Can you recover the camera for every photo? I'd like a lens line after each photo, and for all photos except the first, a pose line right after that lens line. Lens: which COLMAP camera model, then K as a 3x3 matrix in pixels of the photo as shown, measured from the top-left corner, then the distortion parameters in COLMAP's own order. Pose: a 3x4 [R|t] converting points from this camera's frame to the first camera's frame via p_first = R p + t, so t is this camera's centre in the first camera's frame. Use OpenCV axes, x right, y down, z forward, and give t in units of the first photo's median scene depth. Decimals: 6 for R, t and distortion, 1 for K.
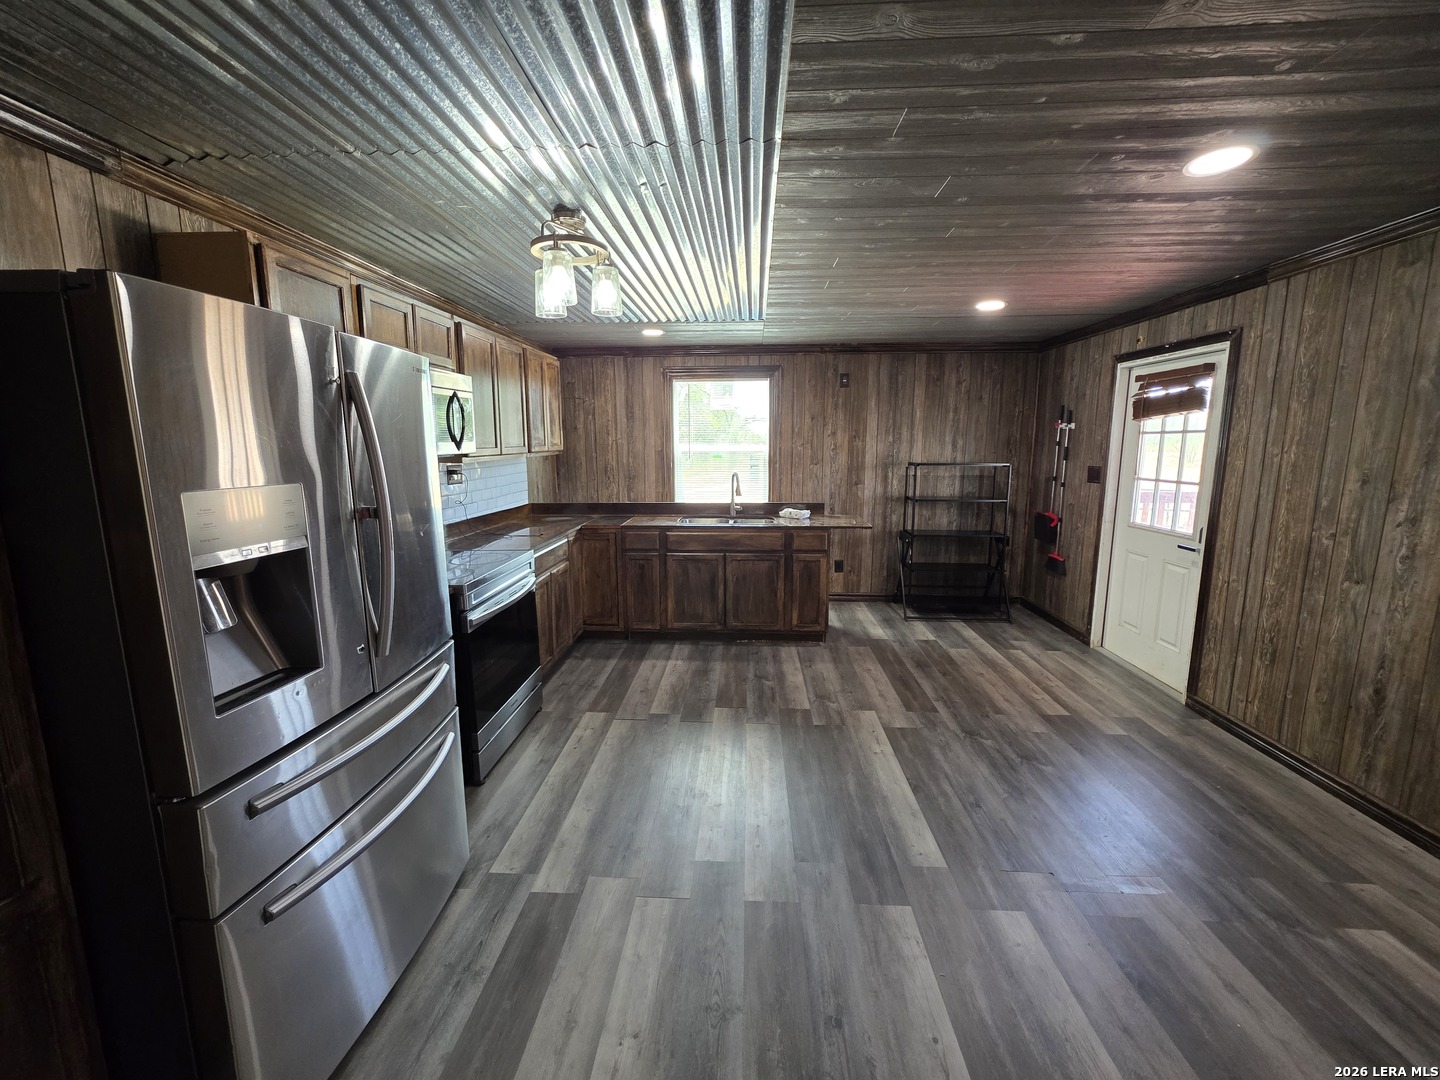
lens RADIAL K [[575.3, 0, 718.7], [0, 575.3, 530.4], [0, 0, 1]] dist [0.001091, -0.000371]
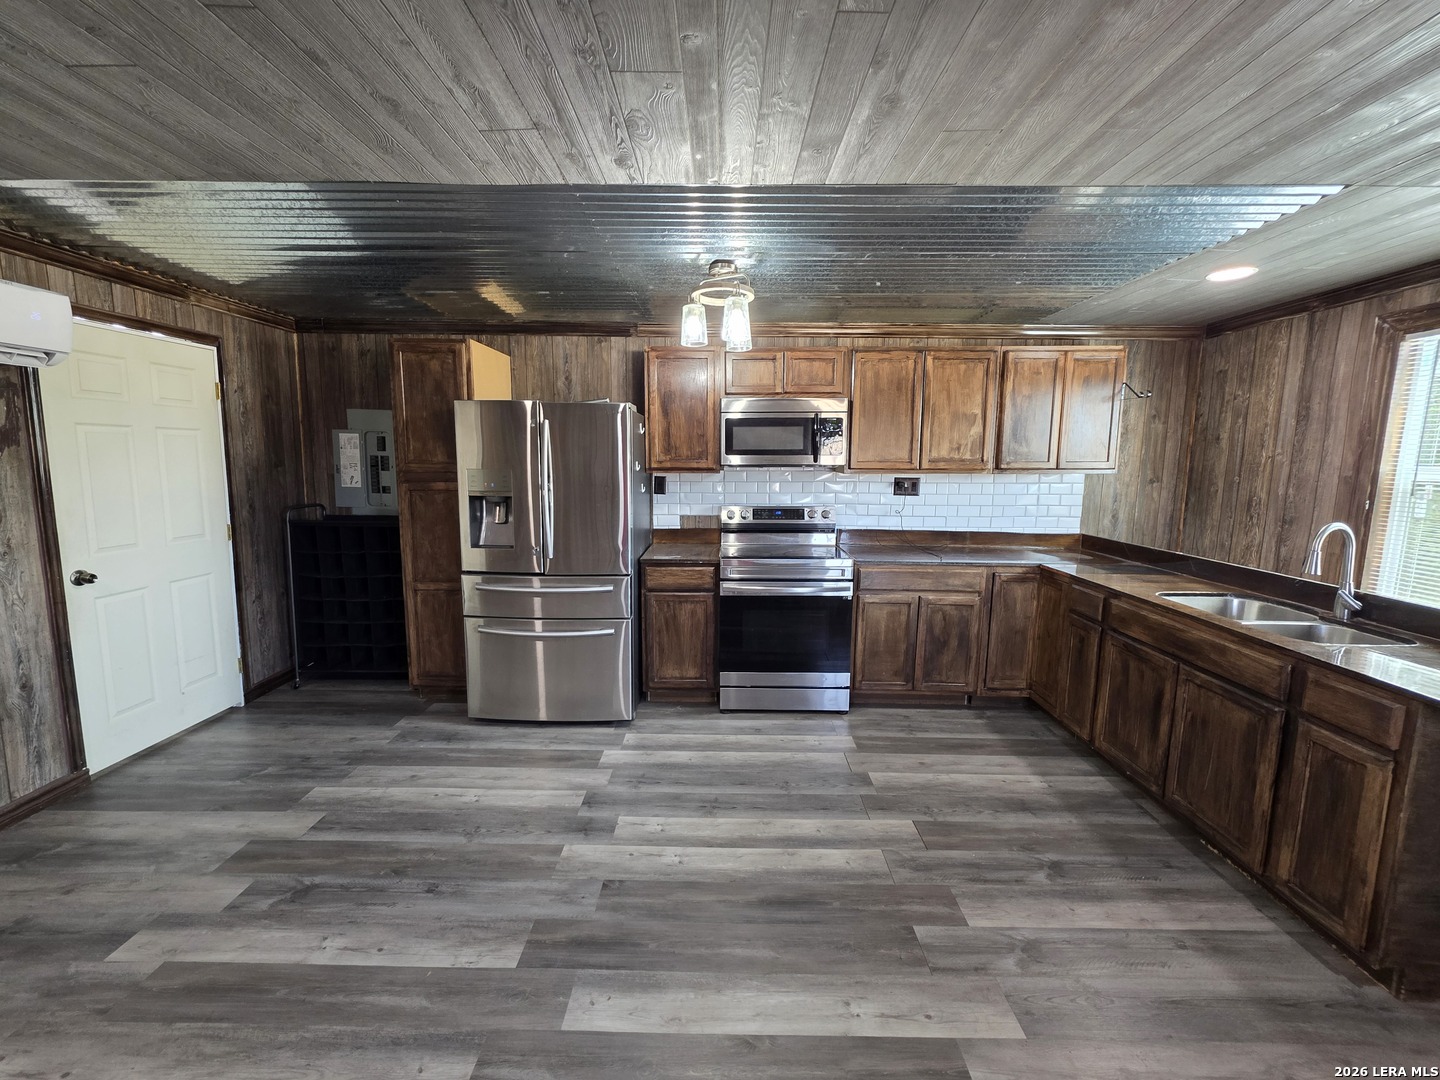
lens RADIAL K [[575.3, 0, 718.7], [0, 575.3, 530.4], [0, 0, 1]] dist [0.001091, -0.000371]
pose [[0.046188, 0.132622, -0.990090, 0.576675], [-0.161157, 0.979154, 0.123639, -0.089814], [0.985847, 0.153849, 0.066598, 0.577039]]
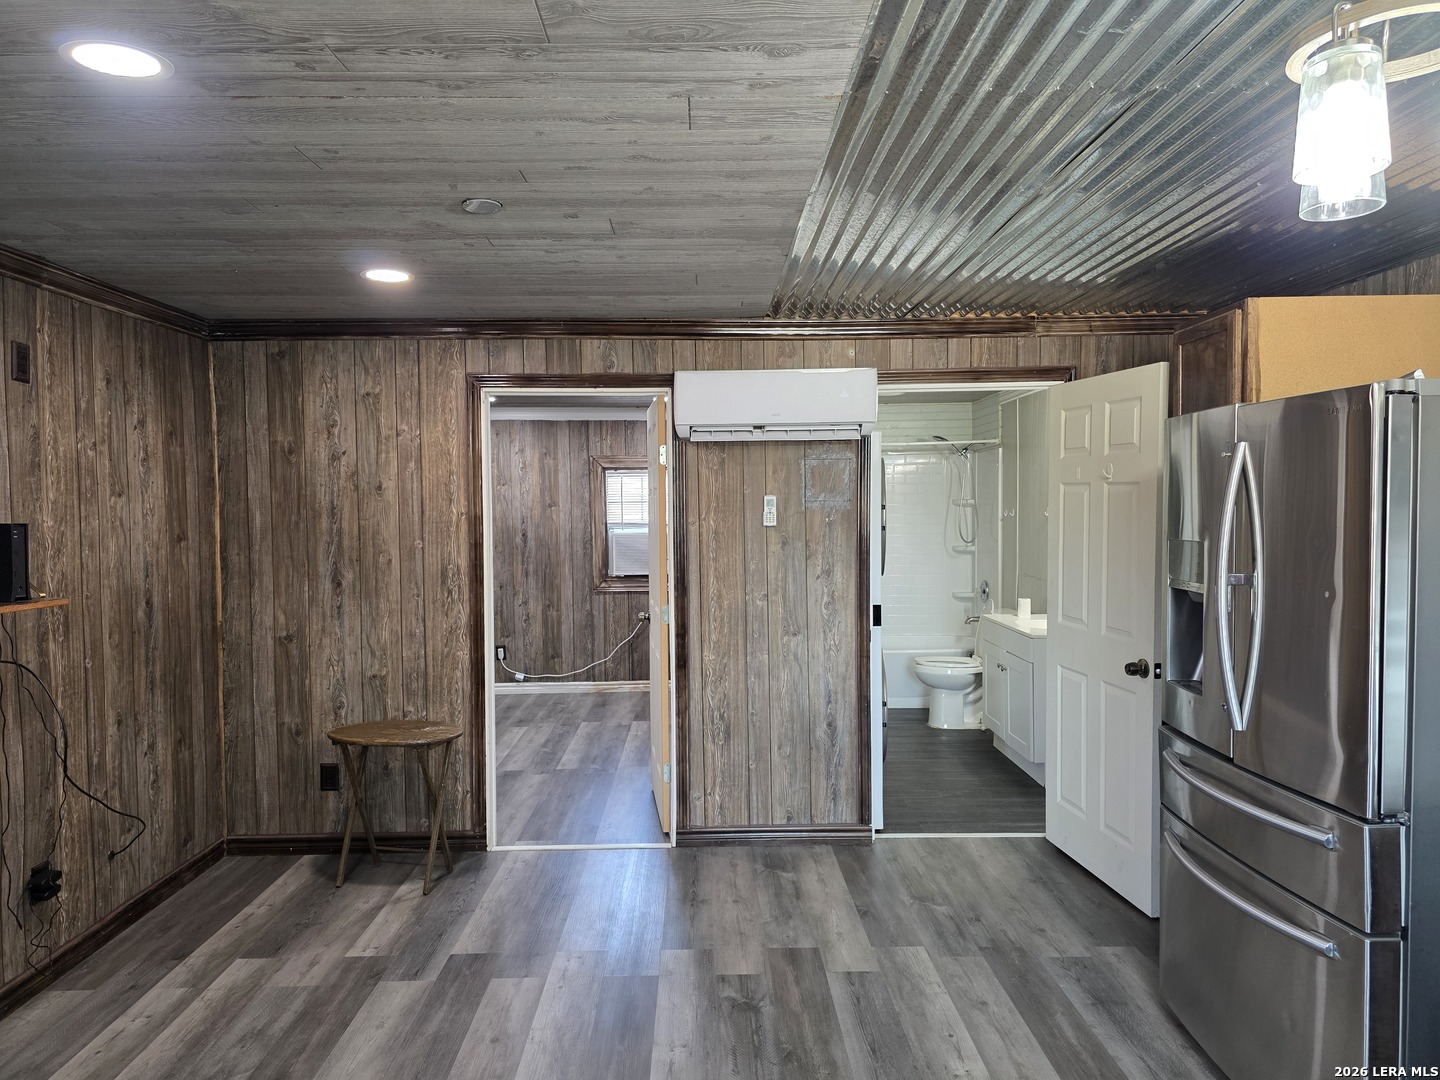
lens RADIAL K [[966.6, 0, 711.6], [0, 966.6, 540.9], [0, 0, 1]] dist [0.062301, -0.059003]
pose [[-0.997722, 0.015739, -0.065605, 0.157015], [0.003331, 0.982713, 0.185106, -0.158927], [0.067384, 0.184466, -0.980526, 0.995713]]
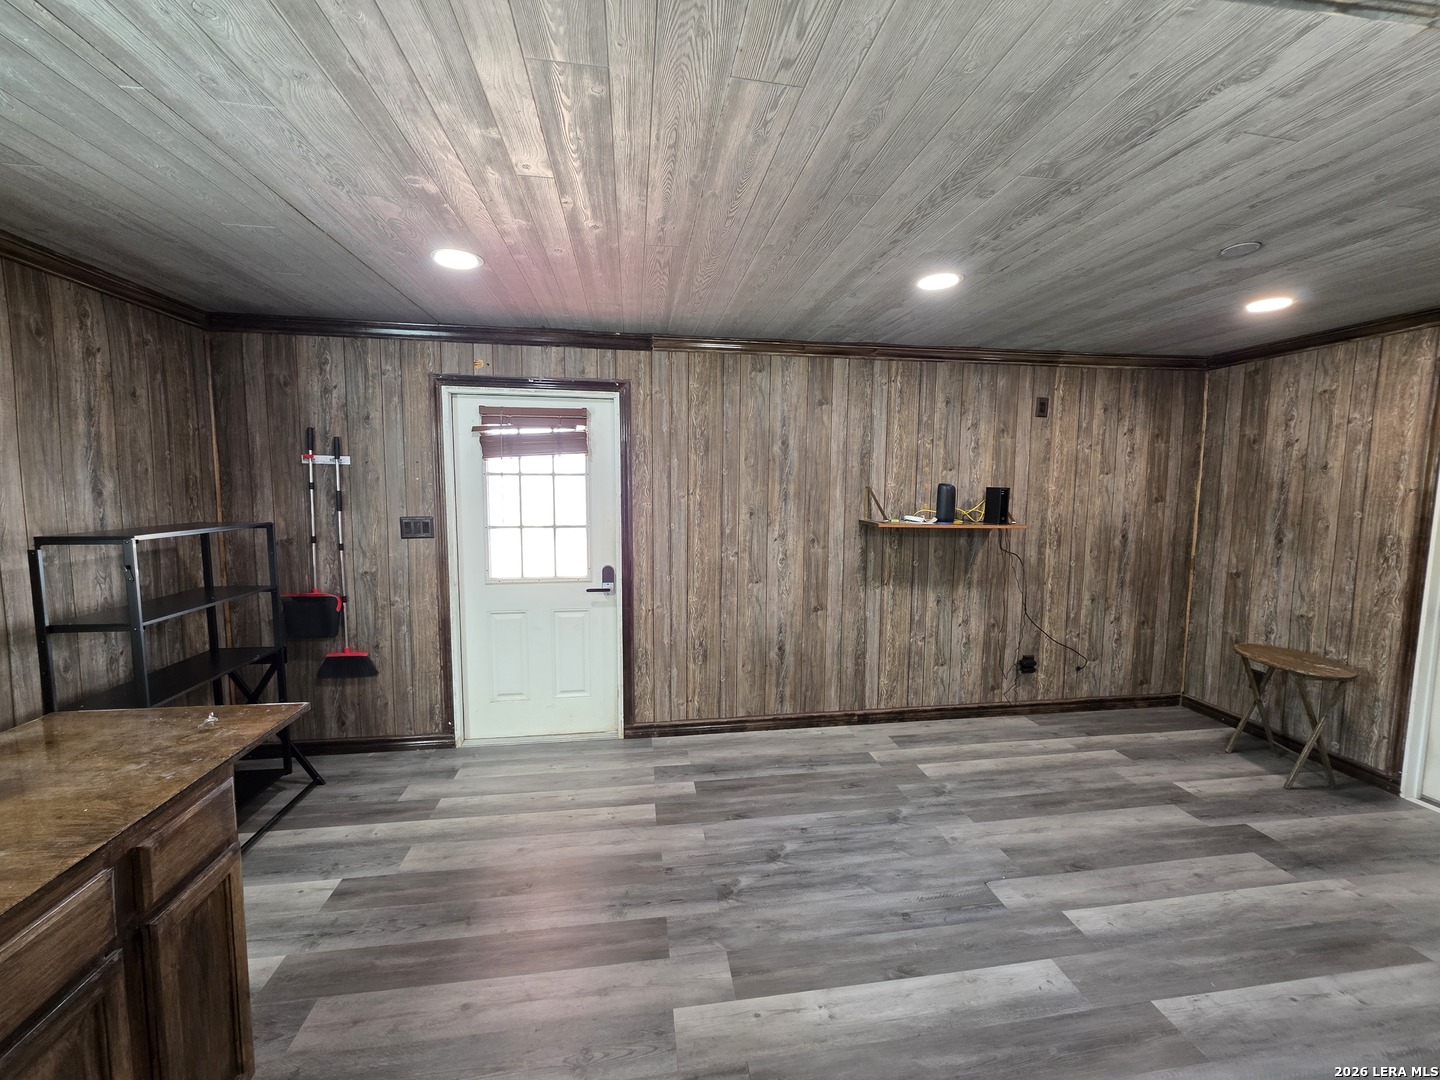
lens RADIAL K [[575.3, 0, 718.7], [0, 575.3, 530.4], [0, 0, 1]] dist [0.001091, -0.000371]
pose [[-0.202347, -0.084709, 0.975643, -0.177107], [0.141313, 0.983300, 0.114682, -0.139640], [-0.969065, 0.161077, -0.186998, 0.859932]]
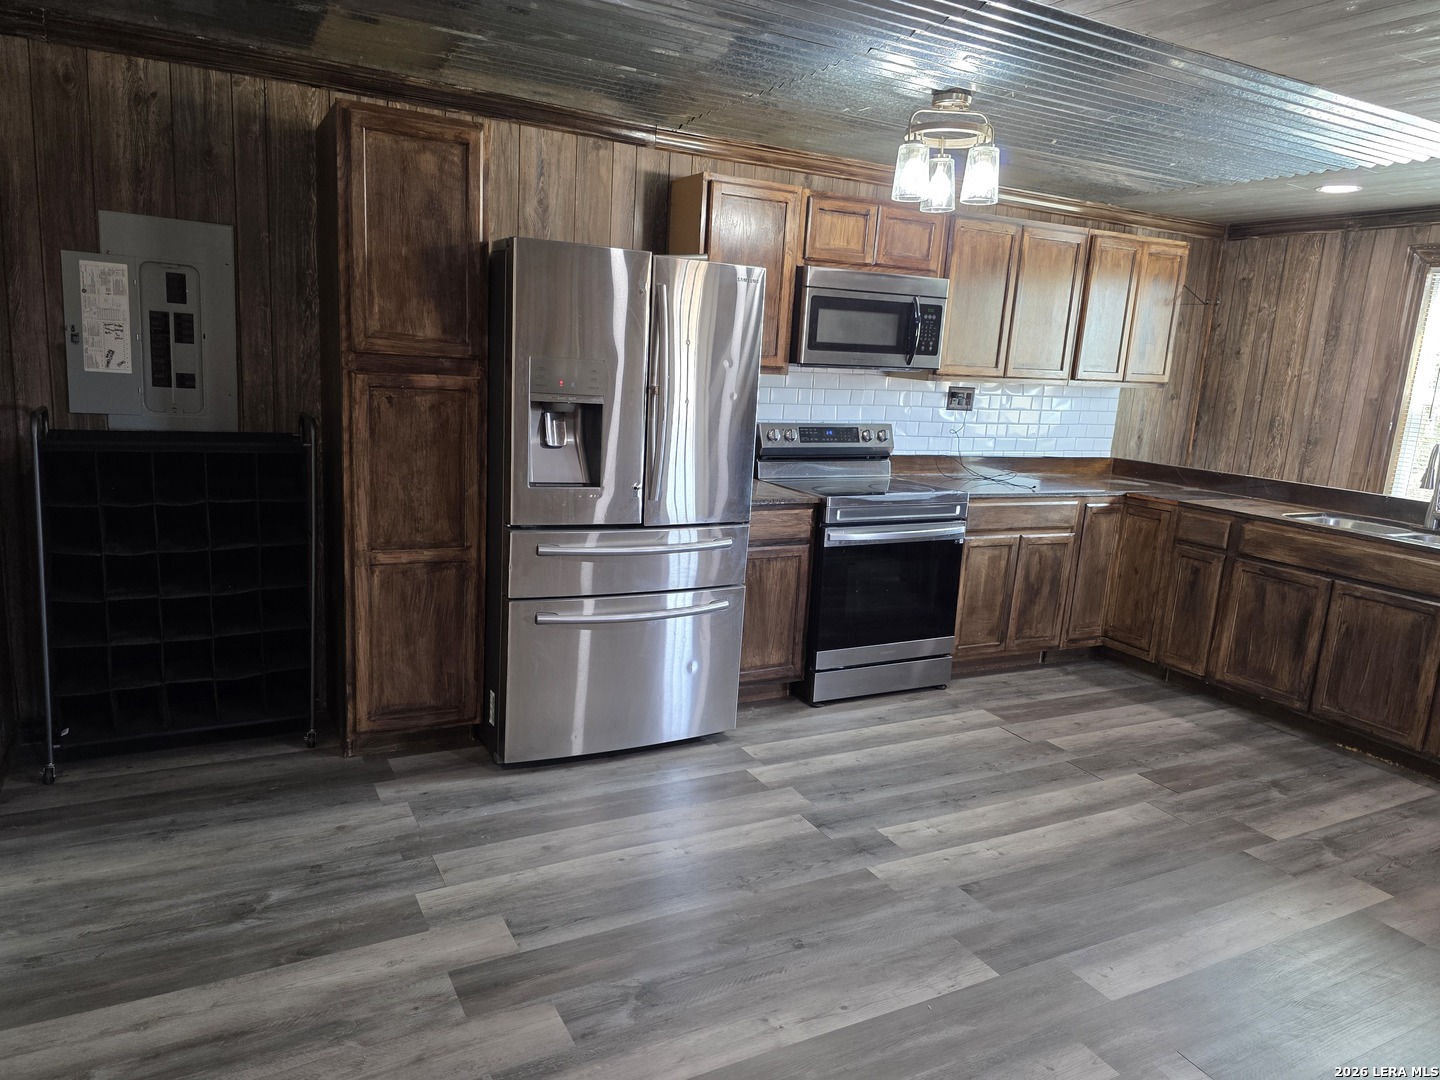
lens RADIAL K [[969.9, 0, 723.7], [0, 969.9, 546.7], [0, 0, 1]] dist [0.065895, -0.060794]
pose [[0.522096, 0.202953, -0.828387, 0.551909], [-0.192204, 0.974288, 0.117561, 0.011585], [0.830947, 0.097841, 0.547681, -0.031228]]
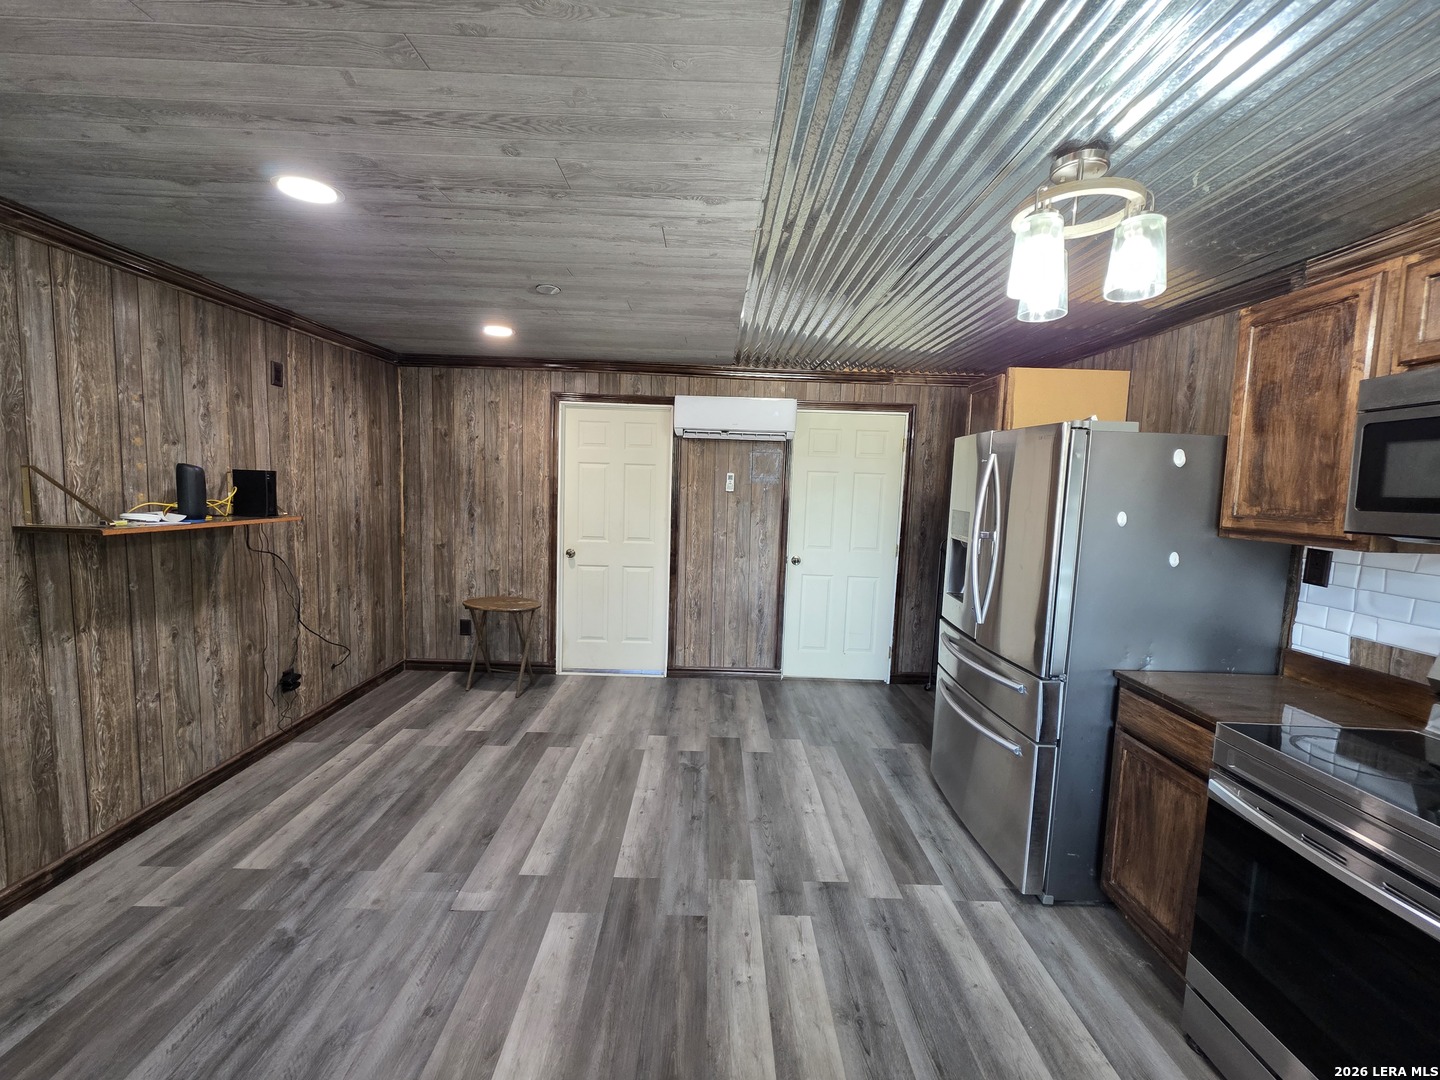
lens RADIAL K [[575.3, 0, 718.7], [0, 575.3, 530.4], [0, 0, 1]] dist [0.001091, -0.000371]
pose [[-0.997424, -0.024074, -0.067576, 0.108582], [-0.039532, 0.970525, 0.237737, -0.159453], [0.059861, 0.239796, -0.968976, 0.994070]]
